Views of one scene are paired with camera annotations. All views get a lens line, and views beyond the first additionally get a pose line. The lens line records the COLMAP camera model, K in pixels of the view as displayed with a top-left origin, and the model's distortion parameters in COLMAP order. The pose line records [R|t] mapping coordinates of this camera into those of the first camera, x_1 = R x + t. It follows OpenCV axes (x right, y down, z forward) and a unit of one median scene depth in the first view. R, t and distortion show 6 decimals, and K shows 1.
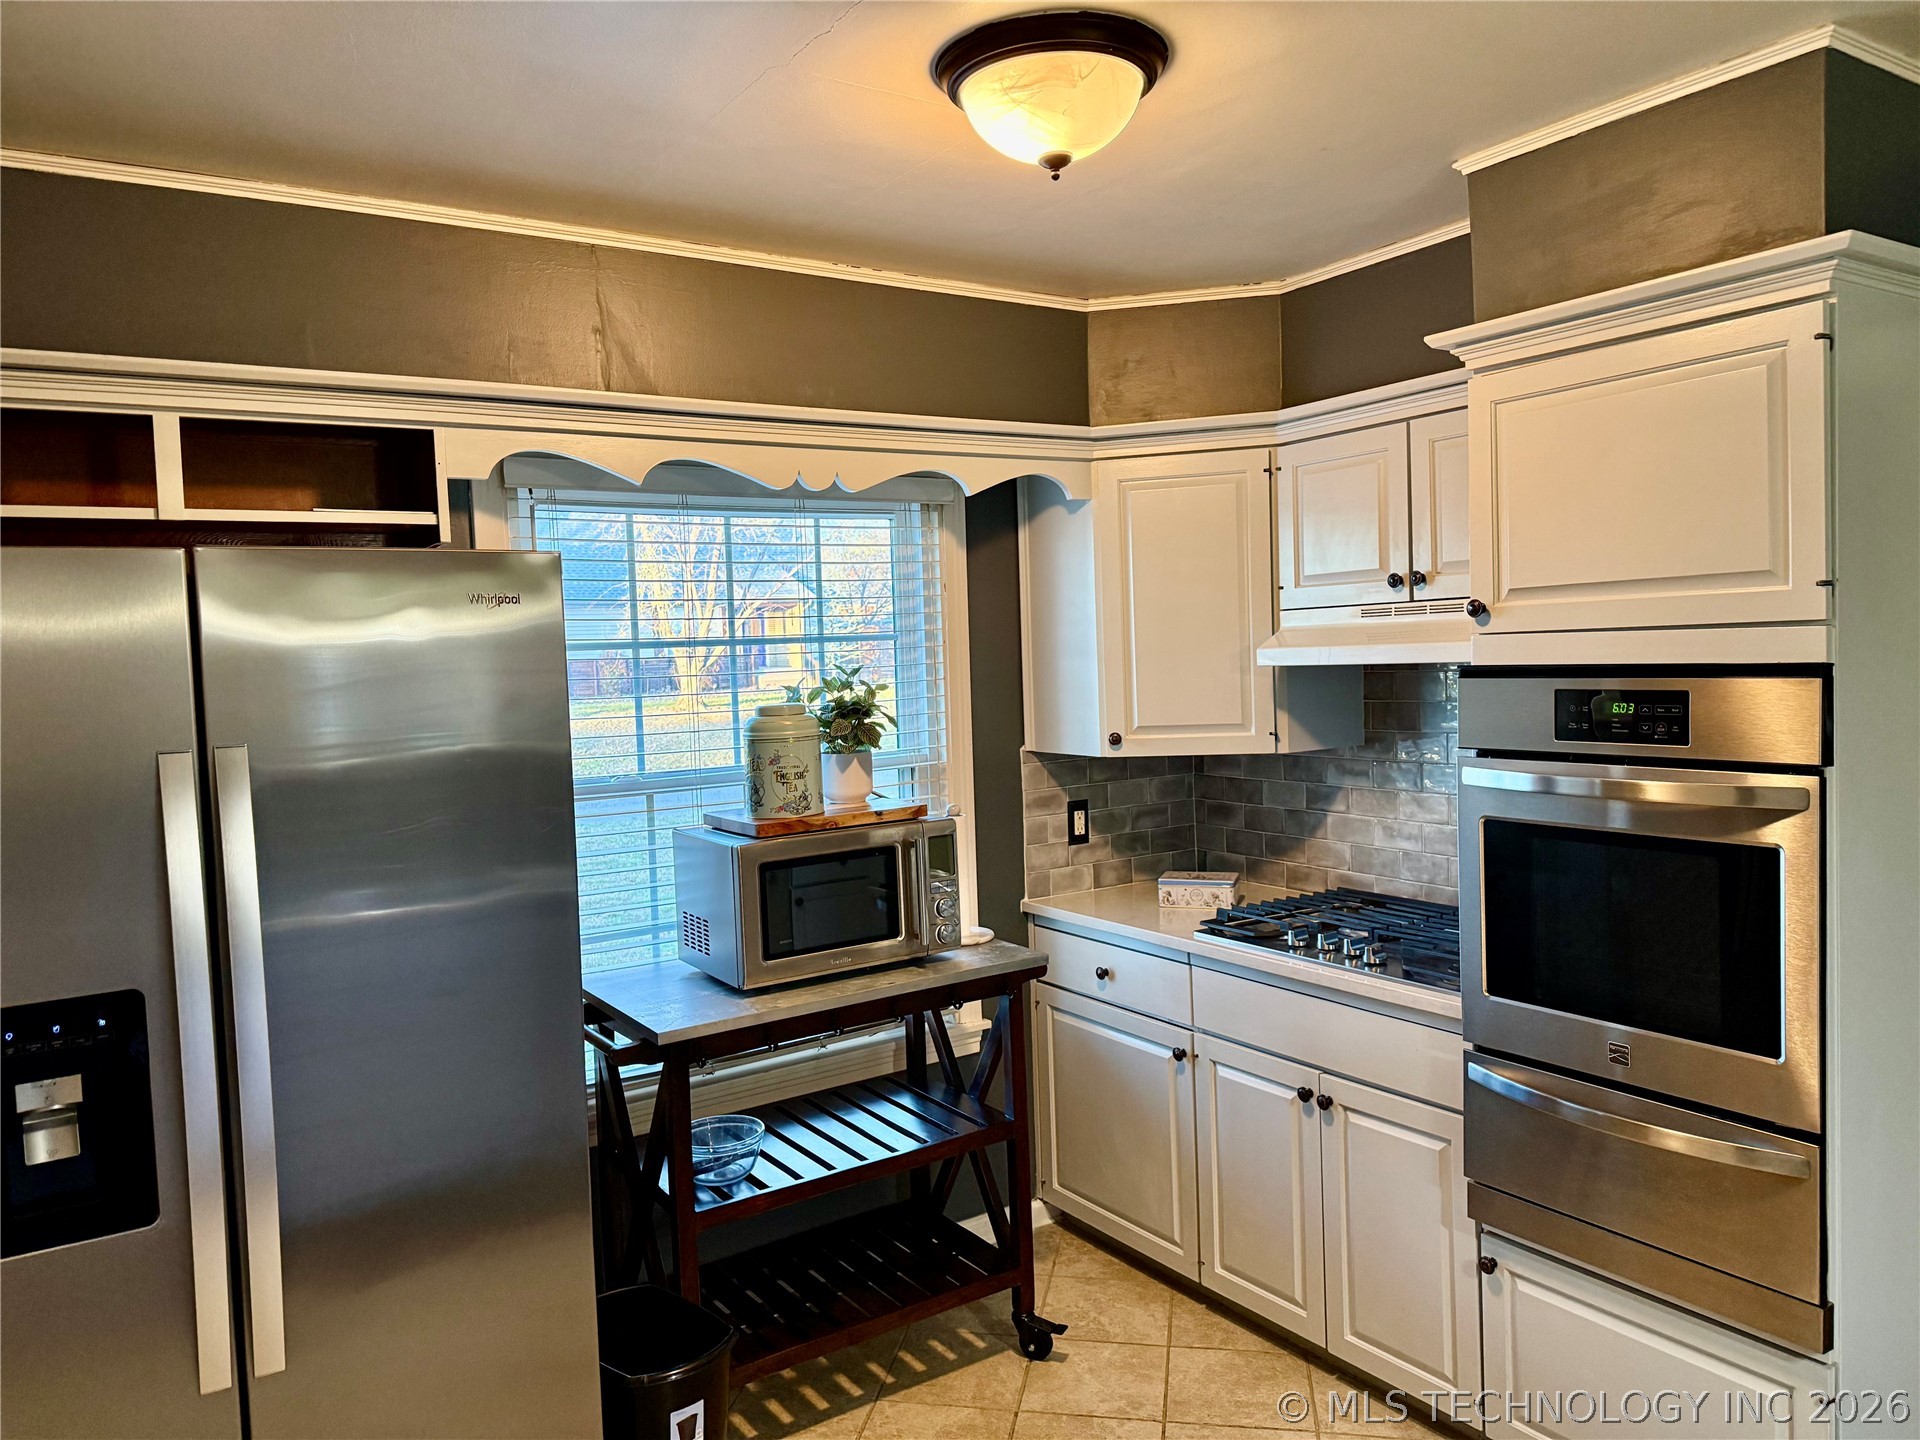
lens RADIAL K [[1349.1, 0, 952.7], [0, 1349.1, 732.0], [0, 0, 1]] dist [0.126104, -0.176592]
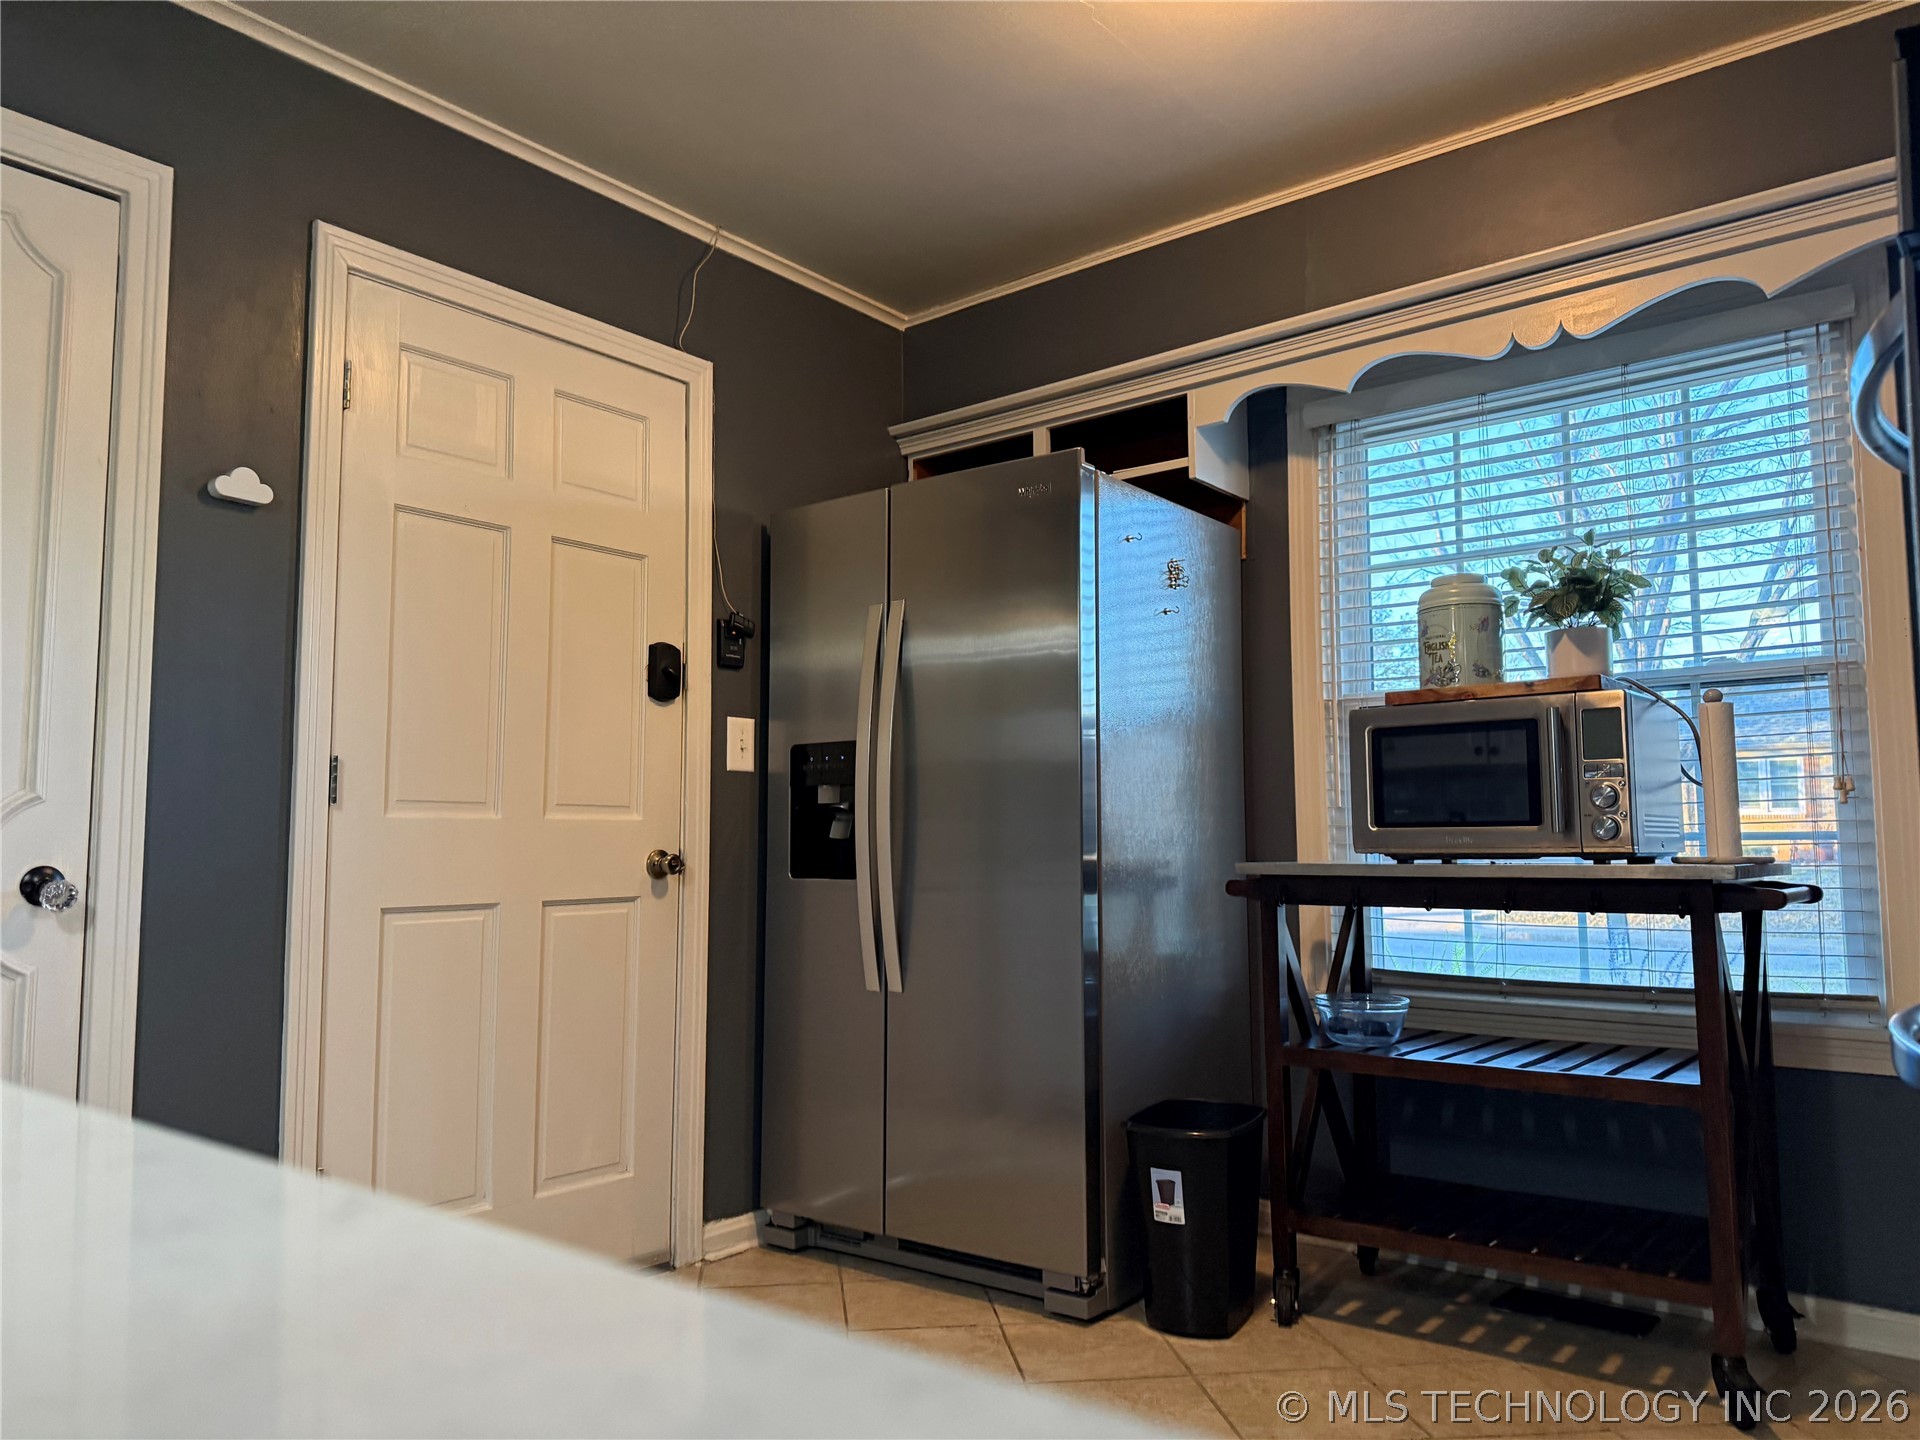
lens RADIAL K [[1349.1, 0, 952.7], [0, 1349.1, 732.0], [0, 0, 1]] dist [0.126104, -0.176592]
pose [[0.309740, -0.039461, -0.950002, 0.610017], [-0.063923, 0.996014, -0.062213, 0.153972], [0.948670, 0.079997, 0.305983, 0.334865]]
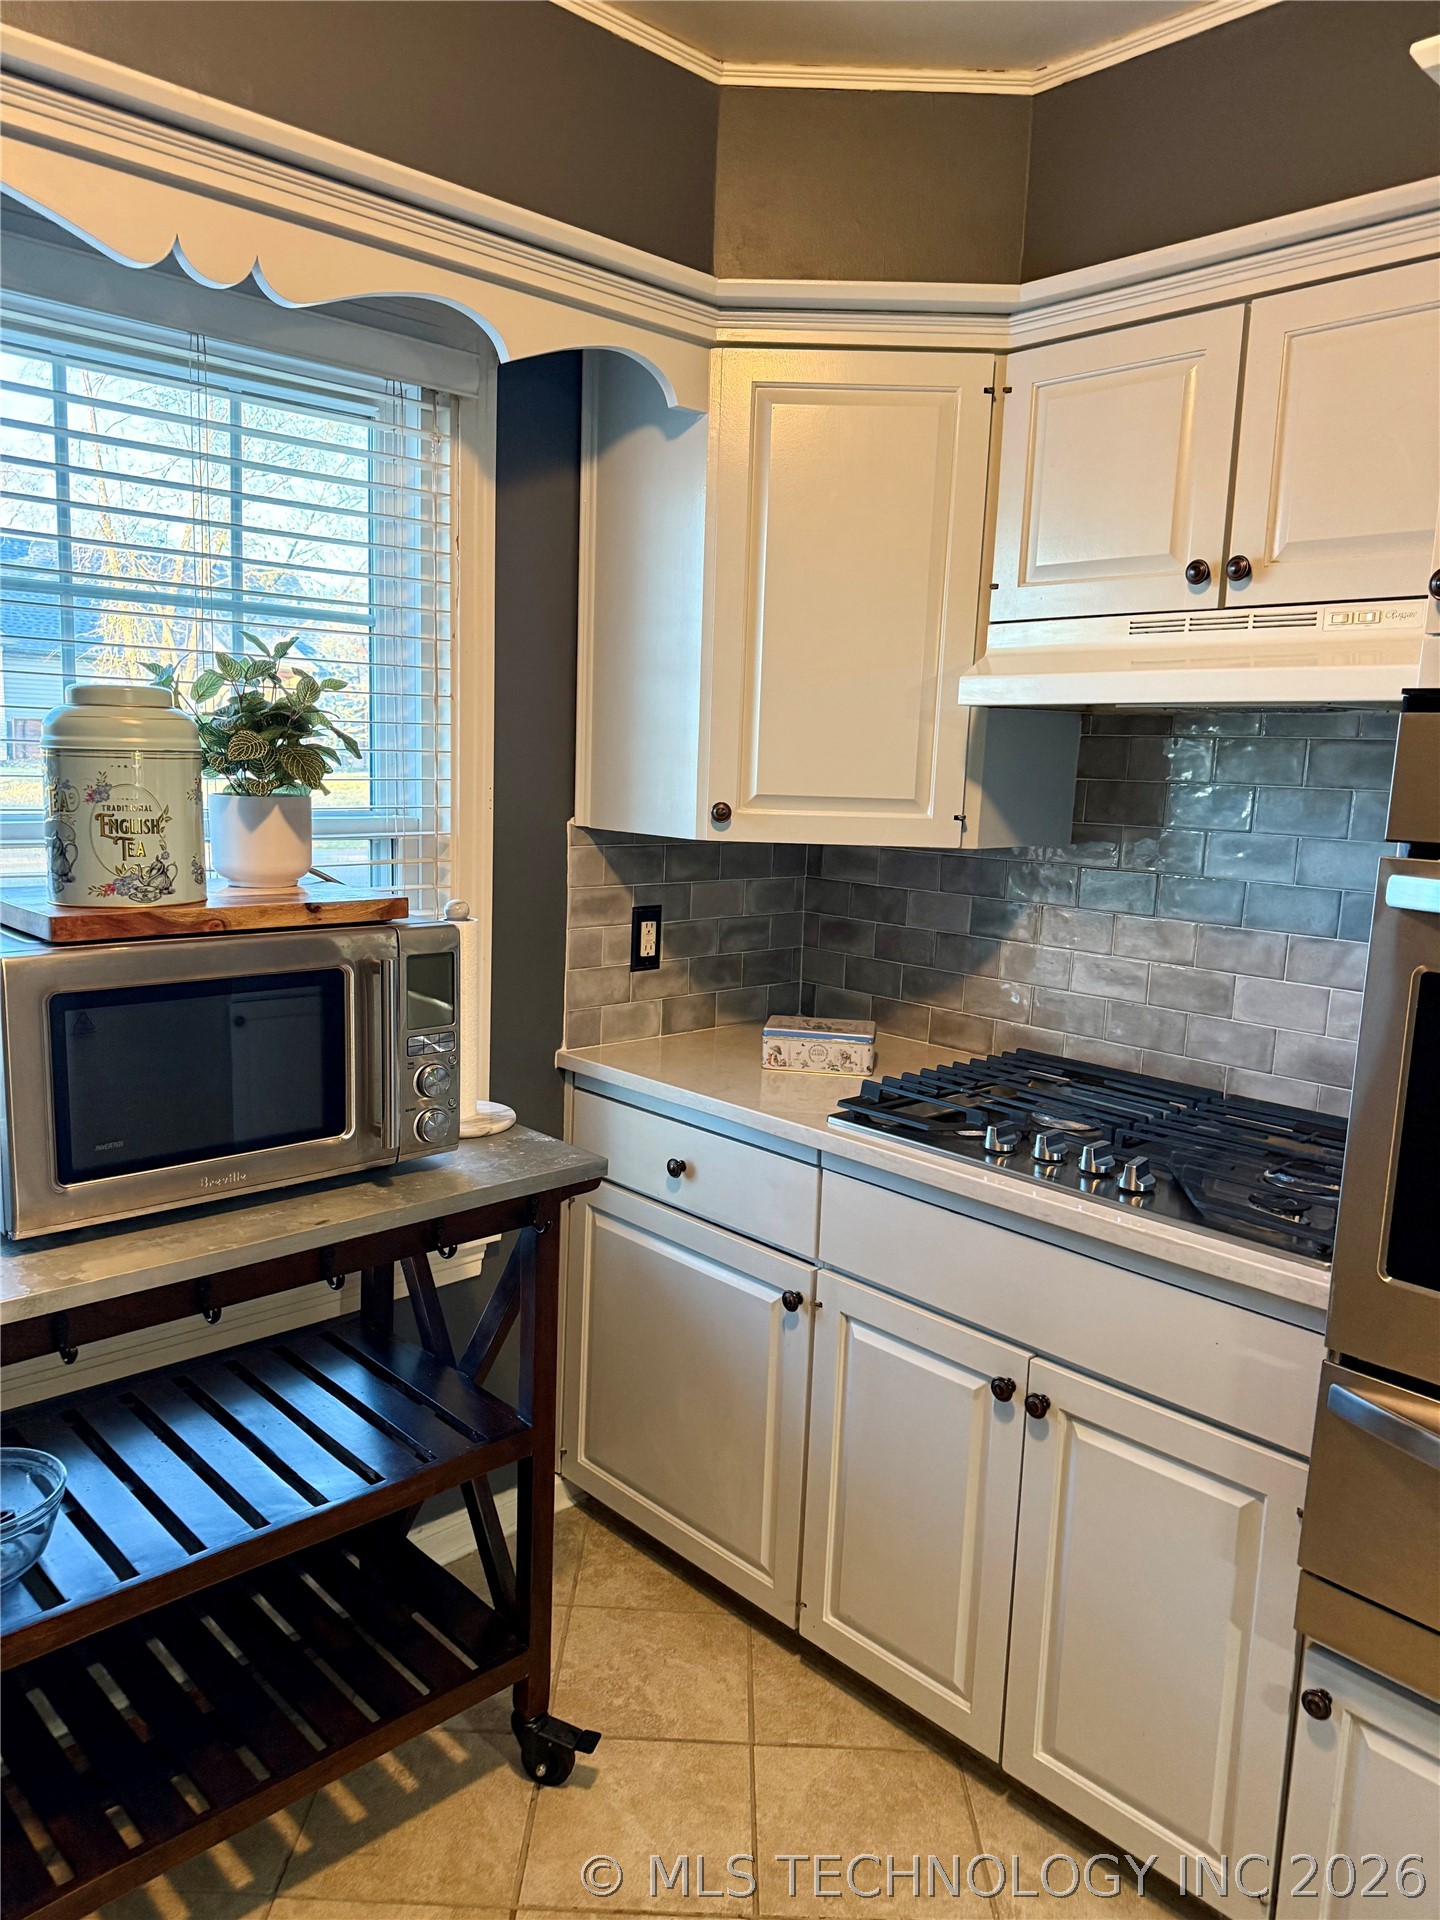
lens RADIAL K [[1349.1, 0, 715.7], [0, 1349.1, 964.3], [0, 0, 1]] dist [0.126104, -0.176592]
pose [[0.981916, 0.043994, 0.184135, 0.003692], [-0.060757, 0.994406, 0.086406, 0.023003], [-0.179304, -0.096031, 0.979096, 0.390458]]
